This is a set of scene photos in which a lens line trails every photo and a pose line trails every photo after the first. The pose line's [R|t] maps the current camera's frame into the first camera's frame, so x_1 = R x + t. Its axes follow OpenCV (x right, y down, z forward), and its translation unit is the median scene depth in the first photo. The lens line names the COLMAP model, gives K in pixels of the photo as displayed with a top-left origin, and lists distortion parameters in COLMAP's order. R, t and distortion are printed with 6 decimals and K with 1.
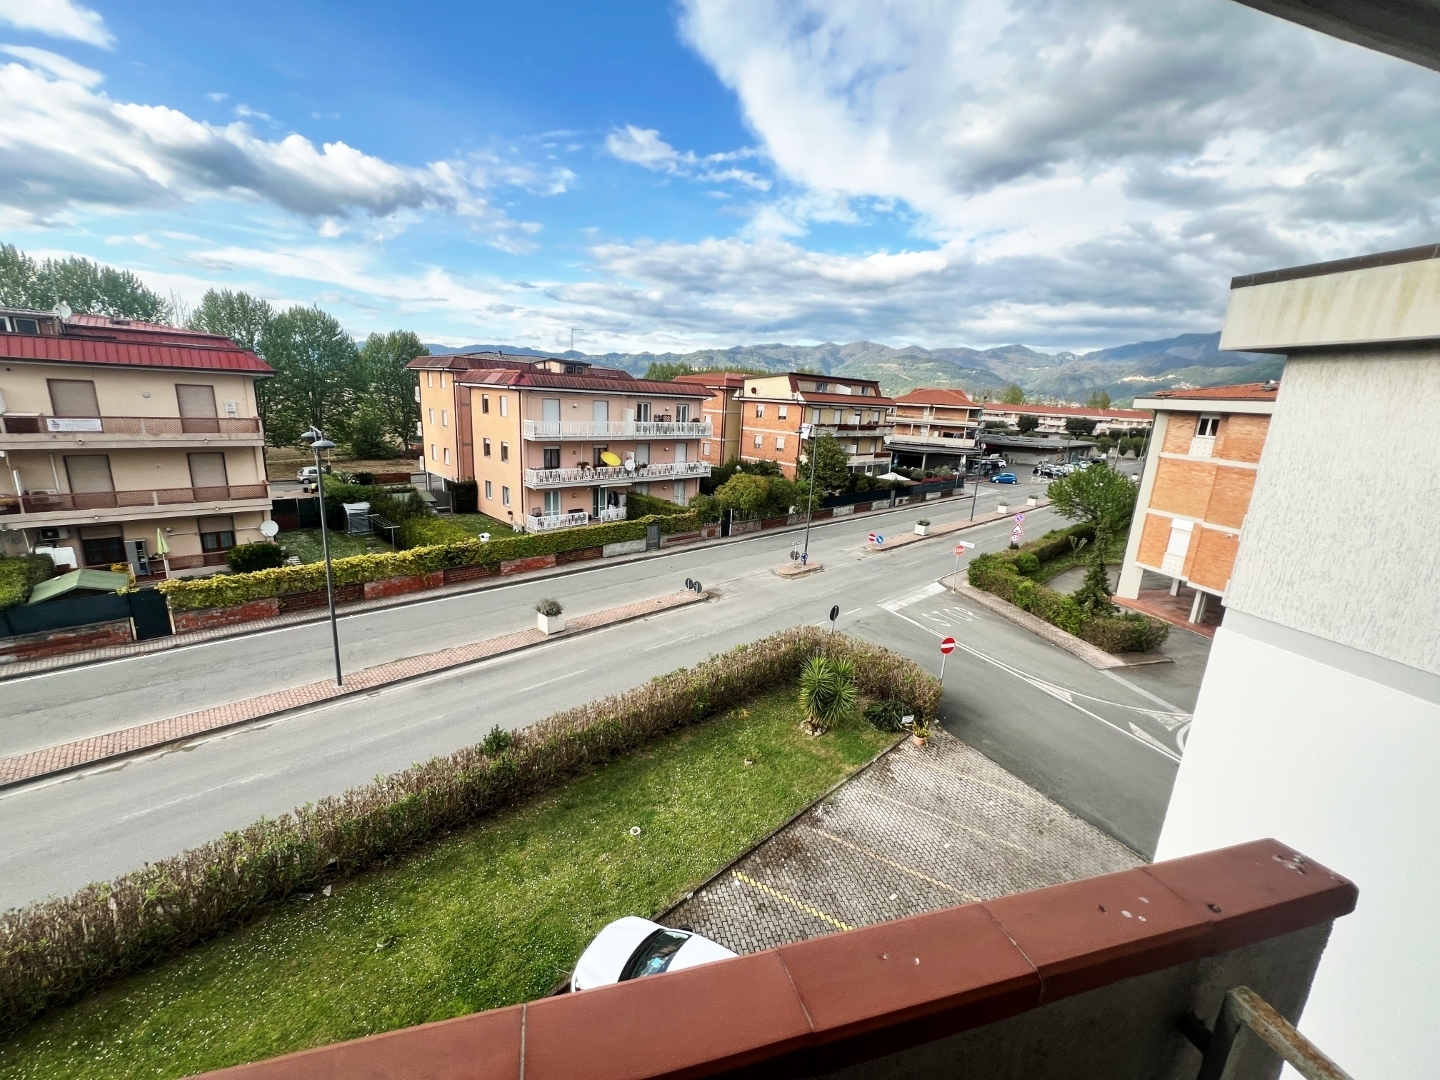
lens RADIAL K [[583.1, 0, 722.6], [0, 583.1, 537.8], [0, 0, 1]] dist [-0.000134, -0.000530]
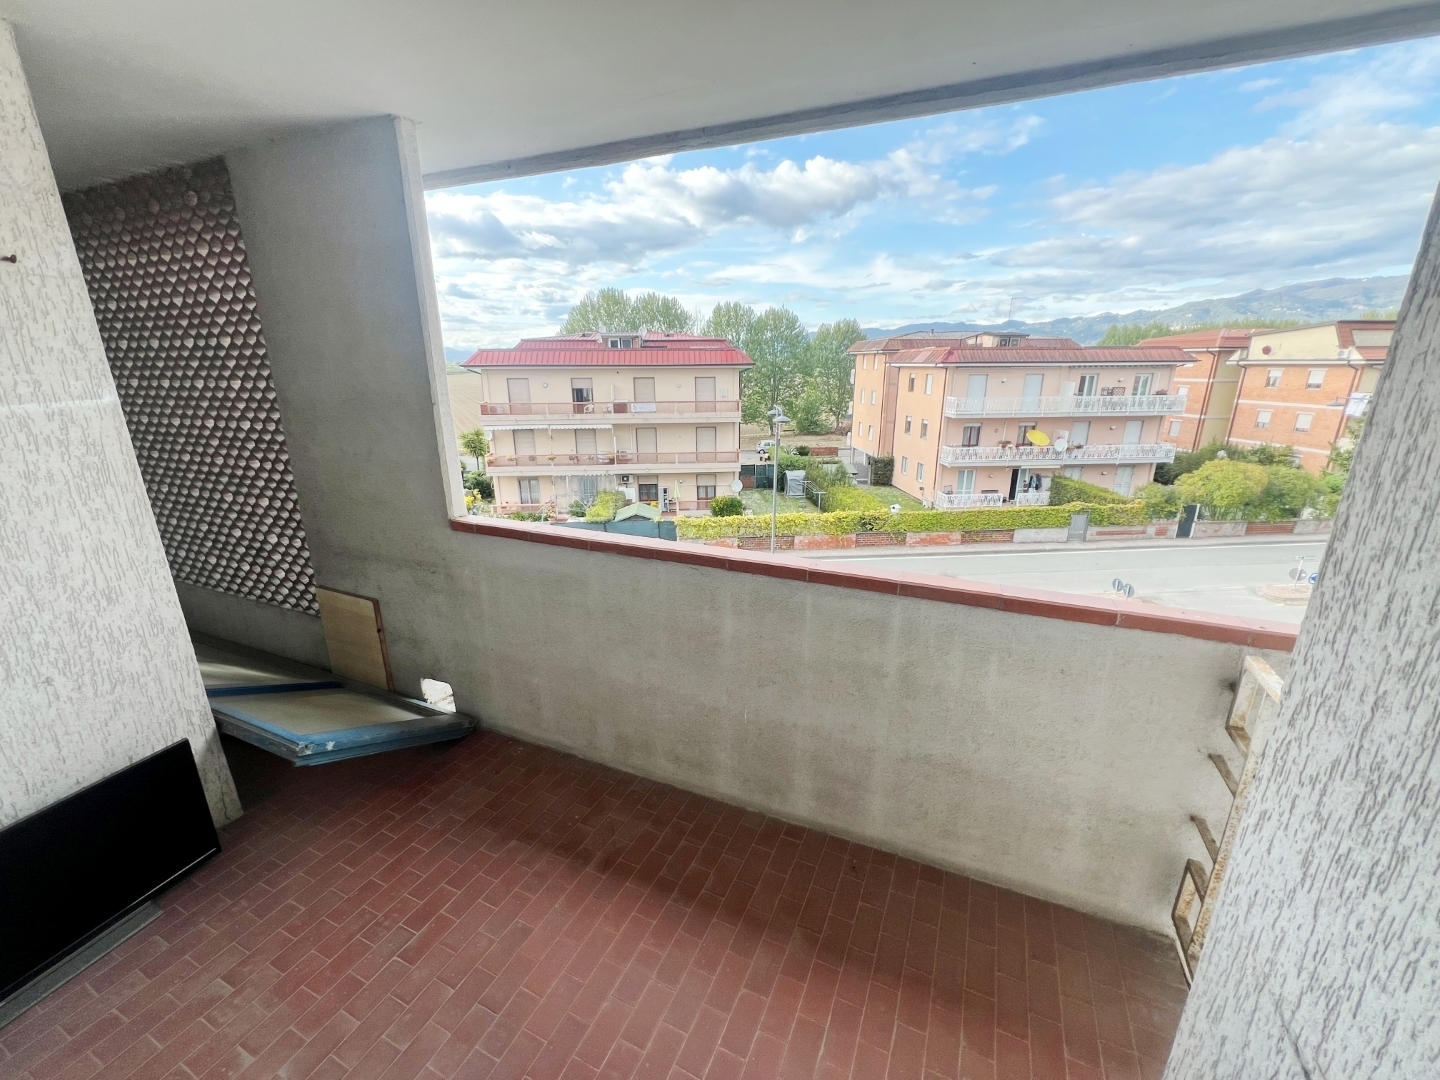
lens RADIAL K [[583.1, 0, 716.6], [0, 583.1, 541.5], [0, 0, 1]] dist [-0.000134, -0.000530]
pose [[0.770768, 0.129784, -0.623757, 0.011212], [-0.104433, 0.991527, 0.077258, 0.008176], [0.628499, 0.005593, 0.777791, -0.029084]]
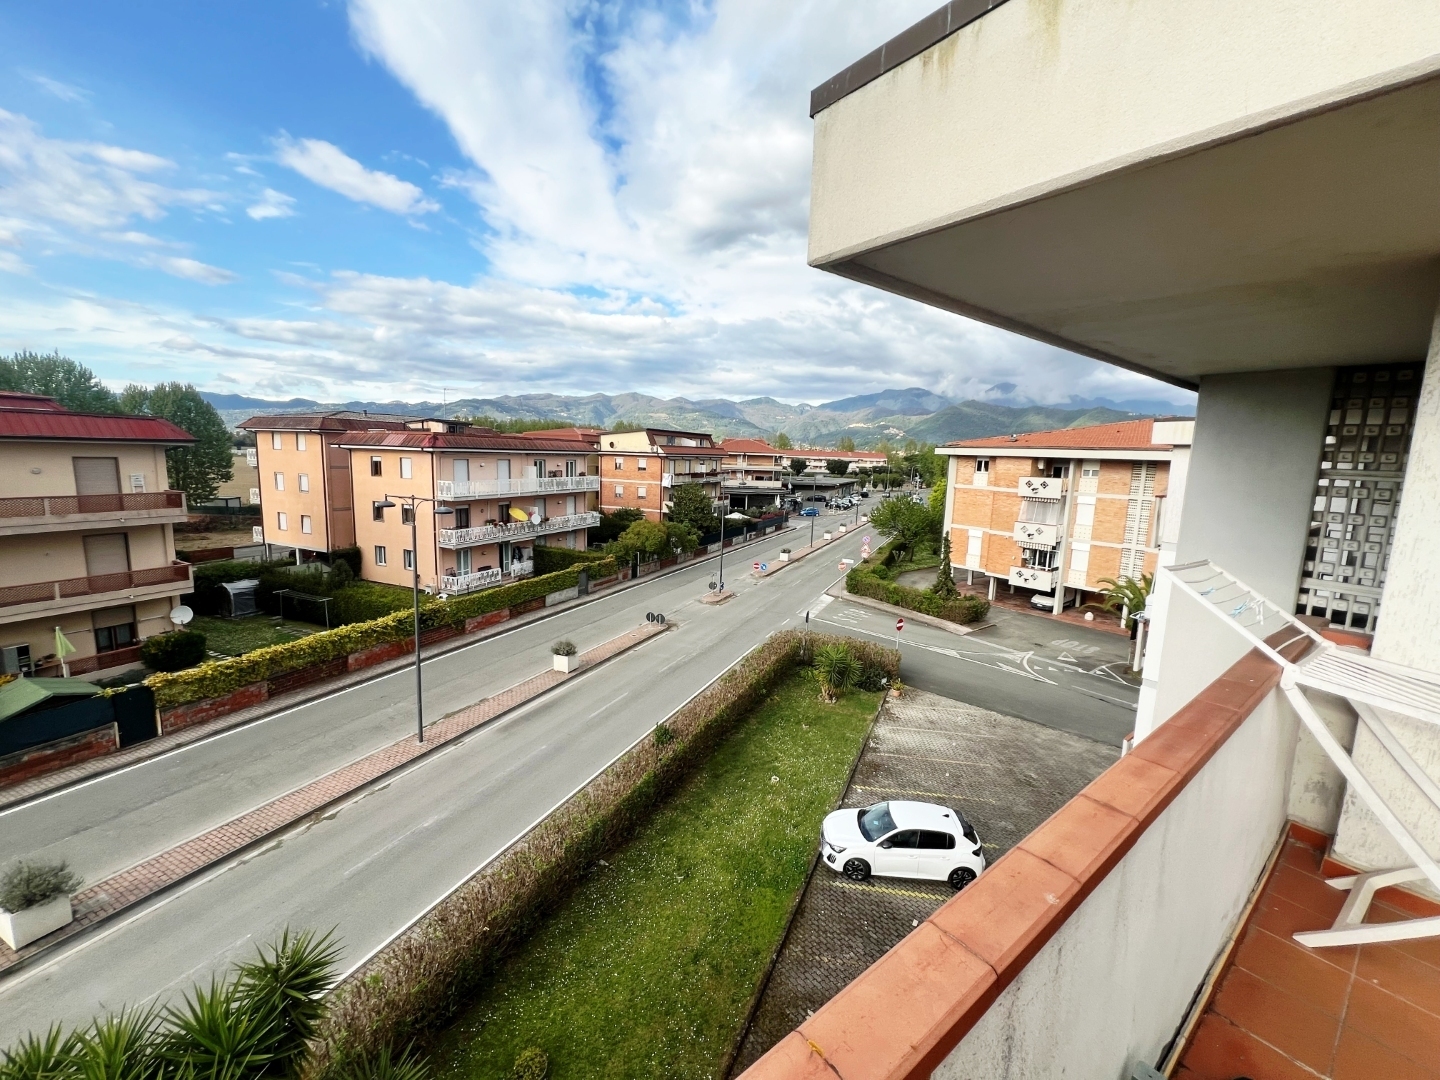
lens RADIAL K [[583.1, 0, 722.3], [0, 583.1, 550.2], [0, 0, 1]] dist [-0.000134, -0.000530]
pose [[0.927548, -0.085819, 0.363716, -0.243284], [0.107096, 0.993495, -0.038700, 0.005653], [-0.358029, 0.074849, 0.930706, -0.086033]]
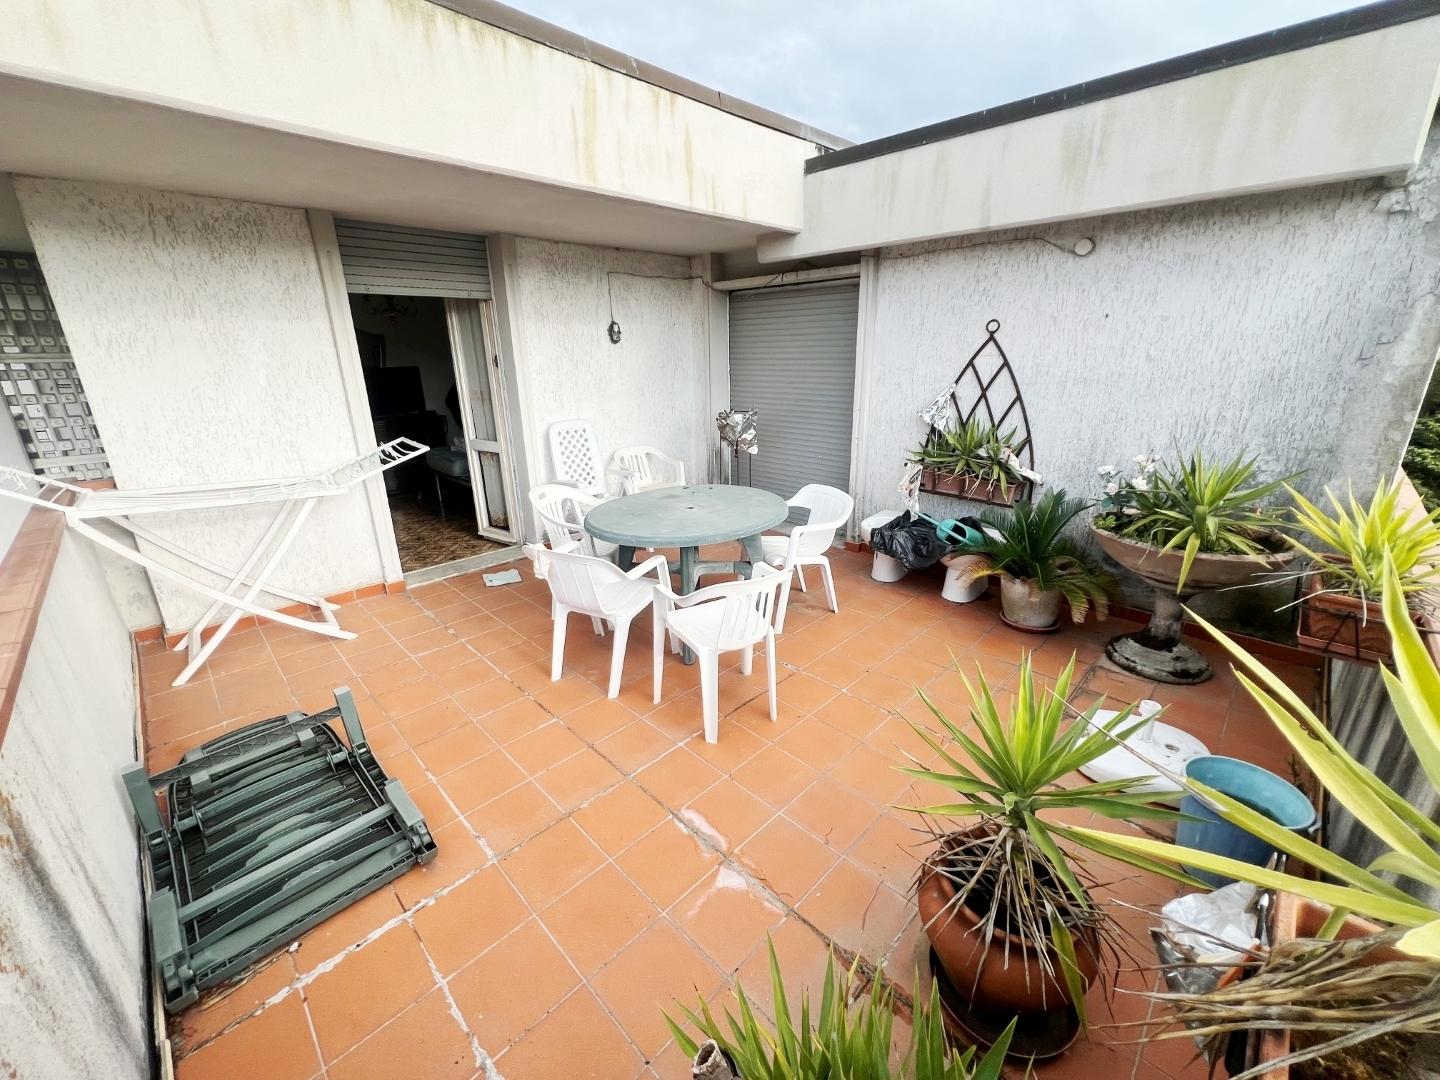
lens RADIAL K [[583.1, 0, 718.4], [0, 583.1, 538.4], [0, 0, 1]] dist [-0.000134, -0.000530]
pose [[-0.471257, -0.313804, 0.824284, -0.467723], [0.189941, 0.876530, 0.442287, 0.015142], [-0.861301, 0.364996, -0.353467, -0.158262]]
